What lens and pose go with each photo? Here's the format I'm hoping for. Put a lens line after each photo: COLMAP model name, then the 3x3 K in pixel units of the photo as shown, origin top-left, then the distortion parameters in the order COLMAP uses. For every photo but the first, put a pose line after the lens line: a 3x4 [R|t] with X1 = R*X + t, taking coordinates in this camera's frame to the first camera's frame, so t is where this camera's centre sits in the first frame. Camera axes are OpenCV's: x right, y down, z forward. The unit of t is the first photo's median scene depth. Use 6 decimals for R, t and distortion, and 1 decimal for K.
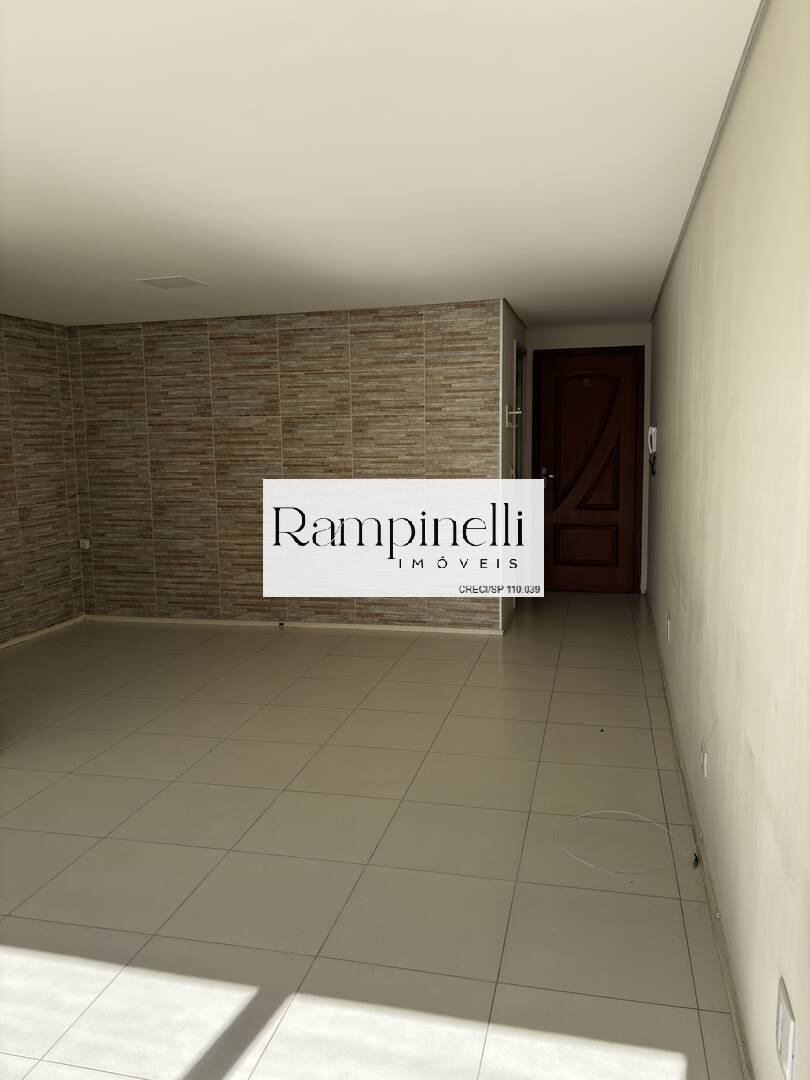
lens RADIAL K [[817.3, 0, 406.1], [0, 817.3, 534.0], [0, 0, 1]] dist [0.172592, -0.473008]
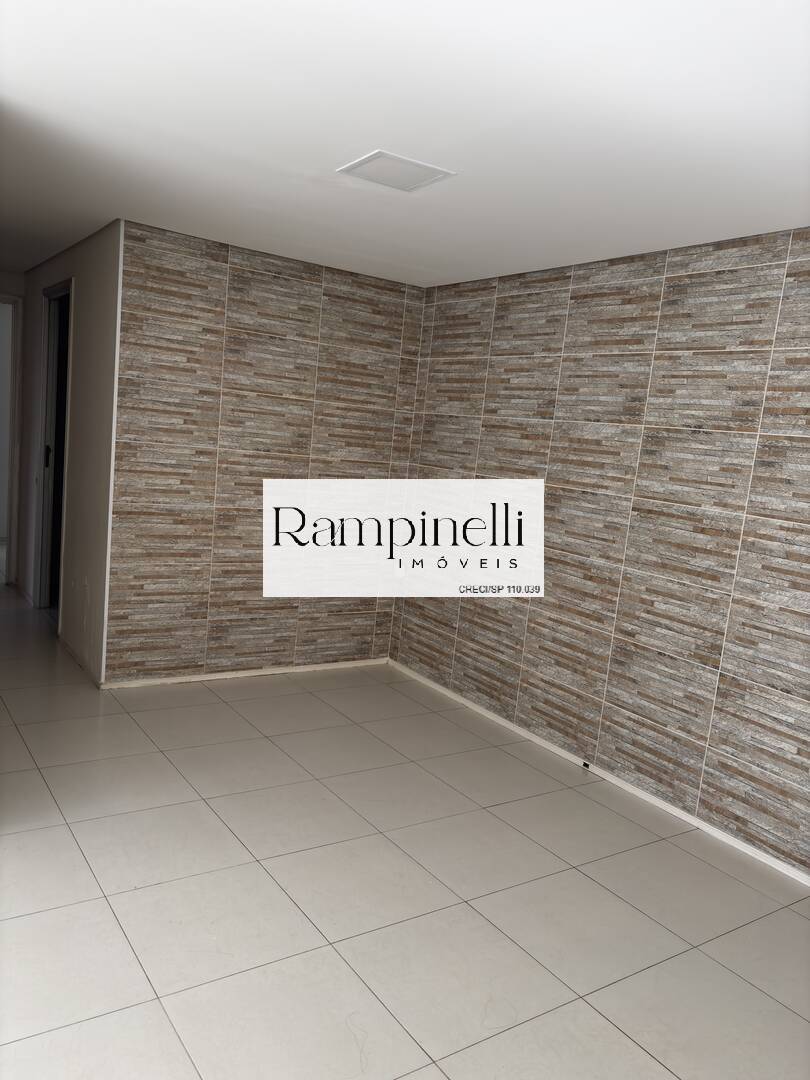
lens RADIAL K [[812.3, 0, 405.5], [0, 812.3, 547.1], [0, 0, 1]] dist [0.120663, -0.247457]
pose [[0.731019, 0.183629, -0.657184, 0.123849], [-0.189064, 0.979910, 0.063499, -0.063176], [0.655641, 0.077830, 0.751050, 0.454660]]
